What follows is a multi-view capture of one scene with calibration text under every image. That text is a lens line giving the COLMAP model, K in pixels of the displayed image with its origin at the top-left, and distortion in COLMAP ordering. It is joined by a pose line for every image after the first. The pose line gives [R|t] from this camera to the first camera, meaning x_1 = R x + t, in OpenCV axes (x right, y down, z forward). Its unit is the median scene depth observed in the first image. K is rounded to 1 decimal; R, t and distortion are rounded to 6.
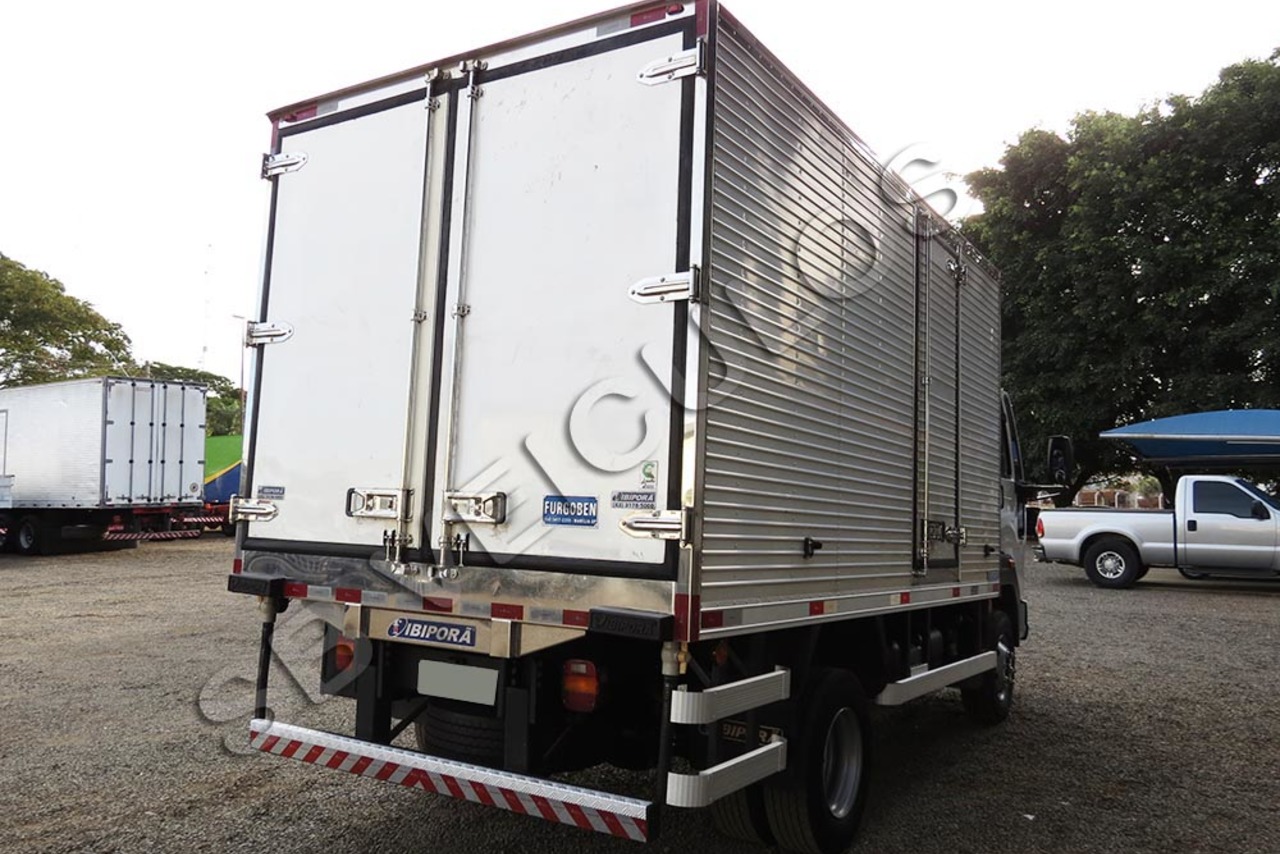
lens RADIAL K [[978.3, 0, 641.8], [0, 978.3, 425.2], [0, 0, 1]] dist [0.027725, -0.002387]
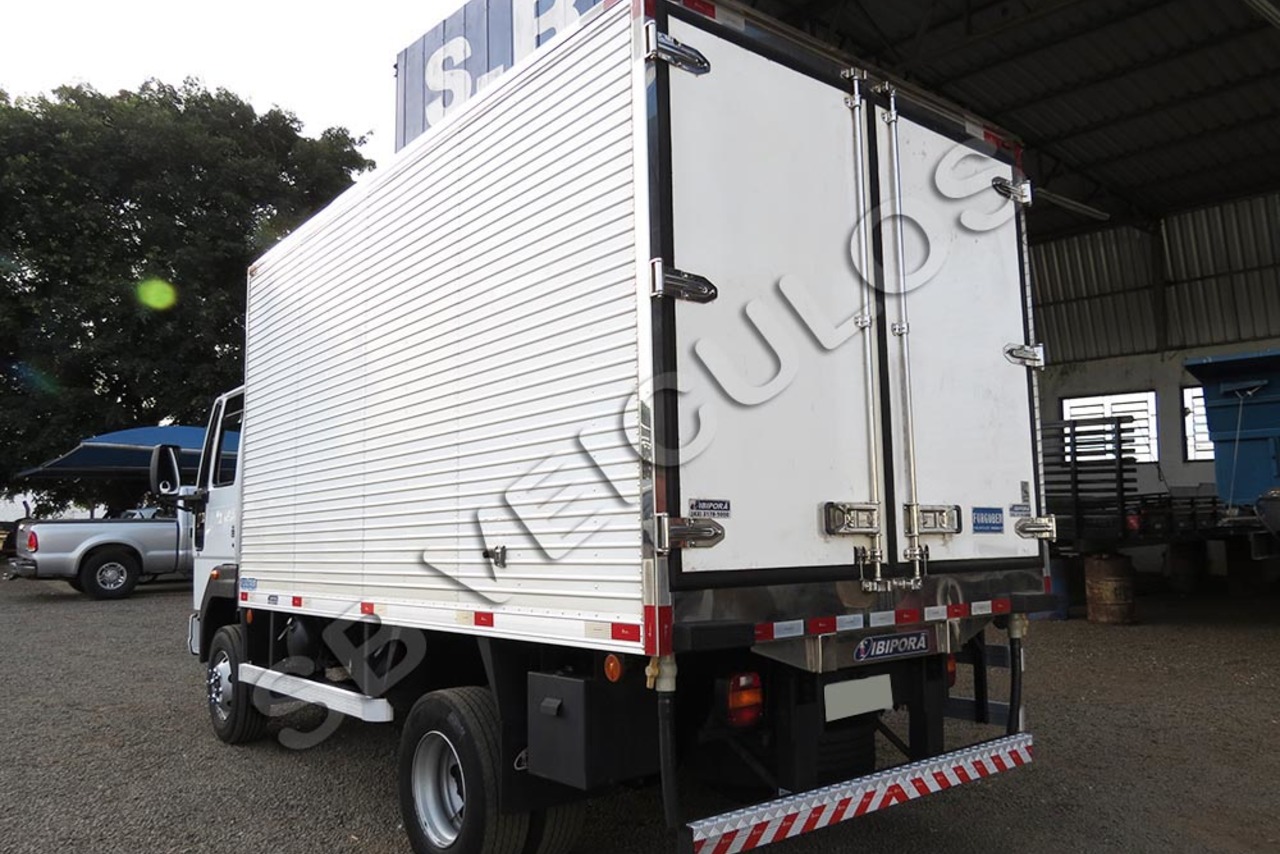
lens RADIAL K [[956.9, 0, 641.1], [0, 956.9, 435.1], [0, 0, 1]] dist [-0.022355, 0.009462]
pose [[0.303381, 0.063682, 0.950739, -1.152781], [-0.062708, 0.996936, -0.046766, 0.054852], [-0.950804, -0.045431, 0.306444, 0.896758]]
